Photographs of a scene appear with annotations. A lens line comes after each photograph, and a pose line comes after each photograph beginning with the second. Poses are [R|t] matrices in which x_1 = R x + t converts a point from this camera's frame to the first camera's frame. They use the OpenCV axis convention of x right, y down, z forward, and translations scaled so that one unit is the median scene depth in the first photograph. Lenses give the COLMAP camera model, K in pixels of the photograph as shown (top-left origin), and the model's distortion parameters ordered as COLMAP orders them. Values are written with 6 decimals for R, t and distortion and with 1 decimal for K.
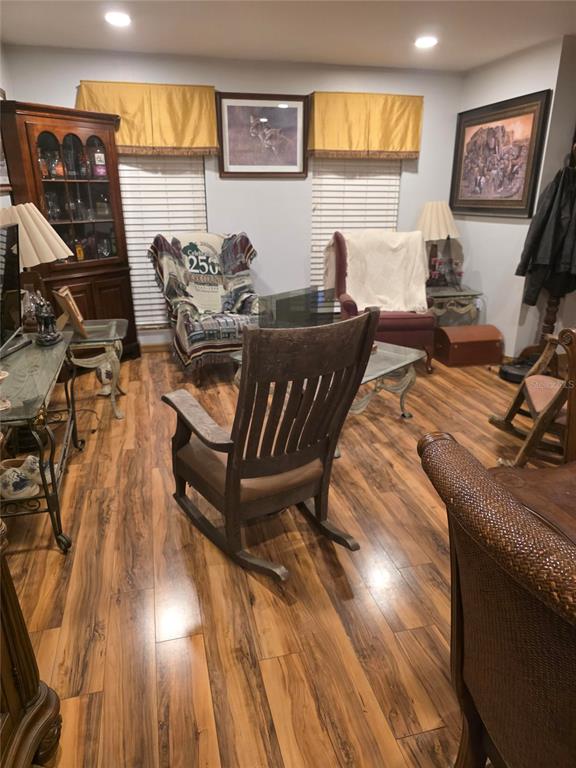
lens RADIAL K [[517.0, 0, 289.5], [0, 517.0, 380.4], [0, 0, 1]] dist [0.025708, -0.021909]
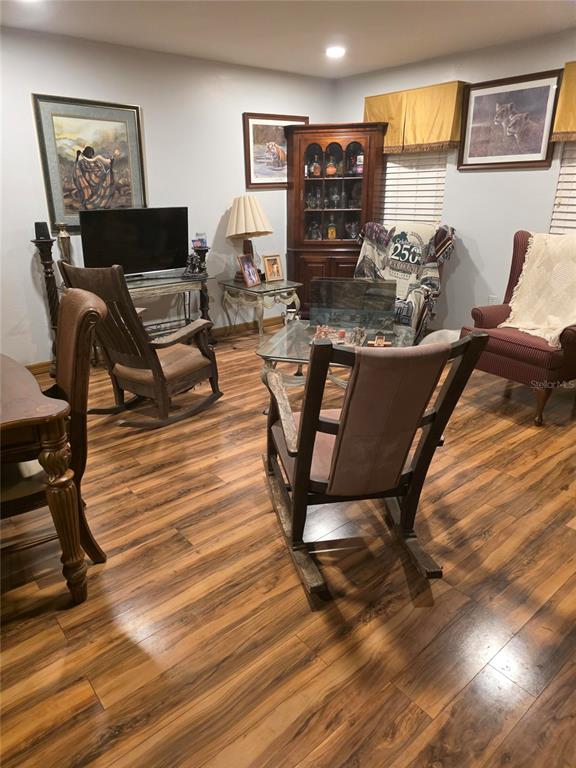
lens RADIAL K [[517.0, 0, 285.5], [0, 517.0, 379.2], [0, 0, 1]] dist [0.025708, -0.021909]
pose [[0.423772, 0.312600, -0.850117, 0.732798], [-0.297741, 0.934477, 0.195200, -0.113901], [0.855434, 0.170394, 0.489078, 0.300150]]
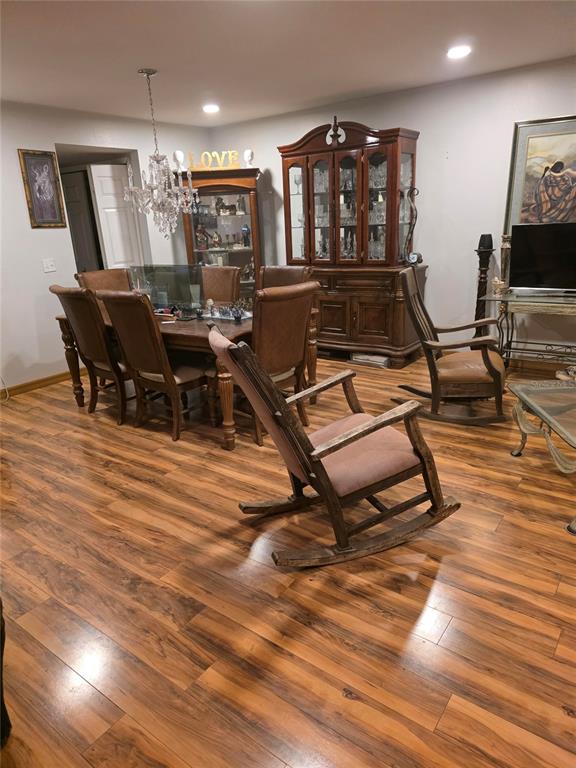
lens RADIAL K [[517.0, 0, 275.1], [0, 517.0, 390.7], [0, 0, 1]] dist [0.025708, -0.021909]
pose [[-0.789731, 0.231903, -0.567931, 0.708814], [-0.160986, 0.815002, 0.556647, -0.318105], [0.591953, 0.531030, -0.606299, 0.867197]]
